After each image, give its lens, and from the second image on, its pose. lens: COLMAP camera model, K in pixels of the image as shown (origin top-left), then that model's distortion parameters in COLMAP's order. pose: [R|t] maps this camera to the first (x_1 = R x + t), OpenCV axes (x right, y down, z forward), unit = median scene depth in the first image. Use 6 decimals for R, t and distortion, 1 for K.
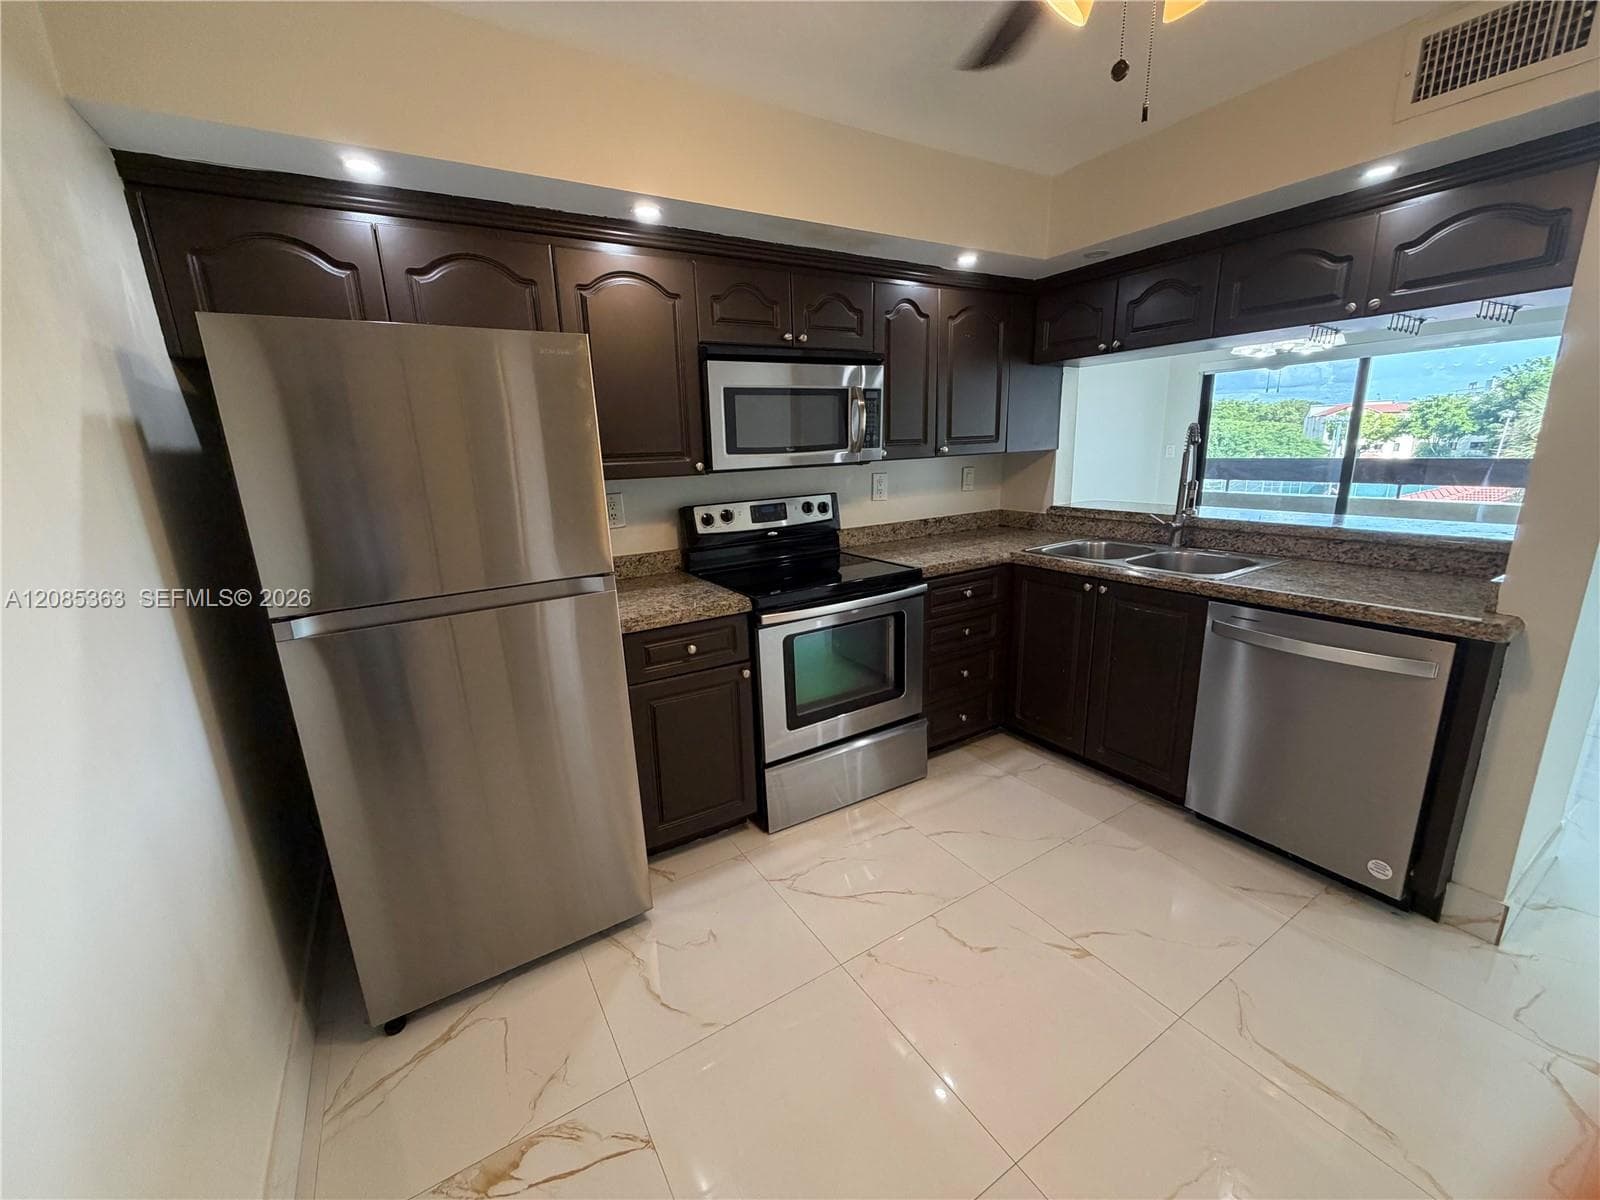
lens RADIAL K [[633.5, 0, 791.9], [0, 633.5, 598.1], [0, 0, 1]] dist [-0.001030, -0.000077]
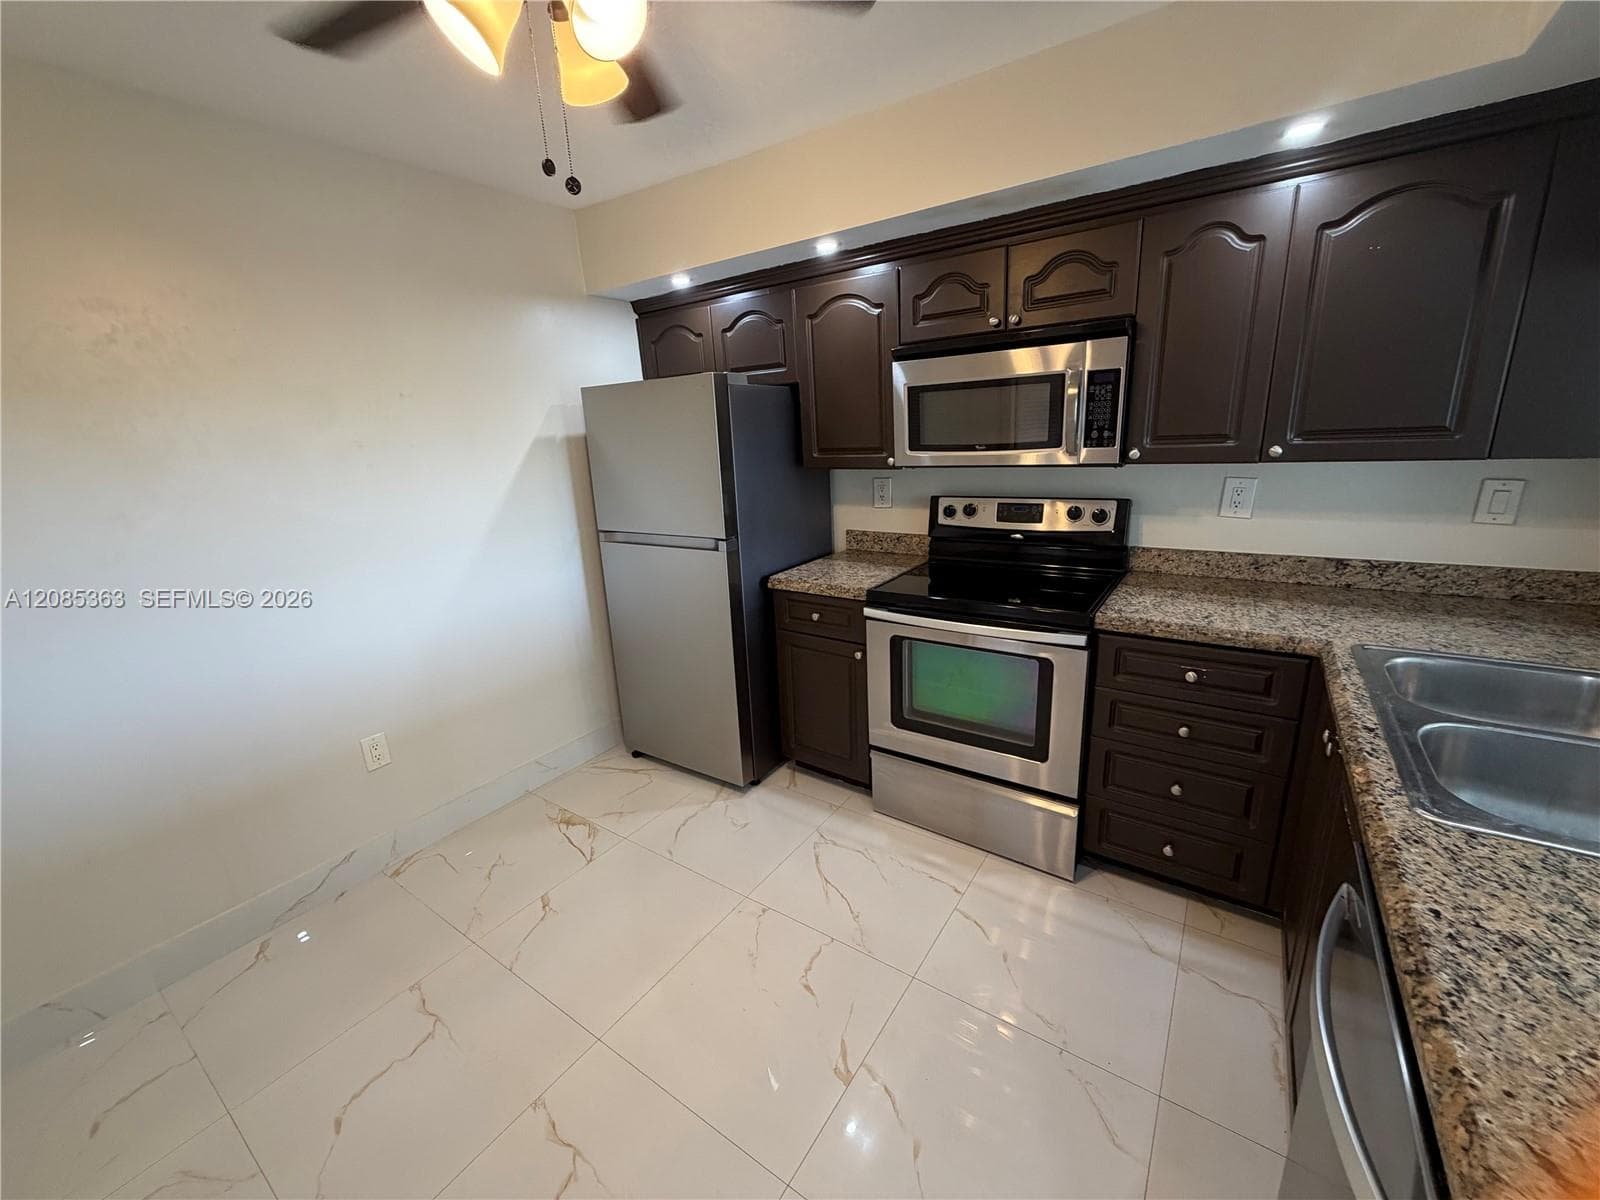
lens RADIAL K [[633.5, 0, 799.4], [0, 633.5, 595.6], [0, 0, 1]] dist [-0.001030, -0.000077]
pose [[0.403833, 0.252216, -0.879378, 0.698053], [-0.181683, 0.964209, 0.193113, -0.146765], [0.896610, 0.081783, 0.435203, 0.359137]]
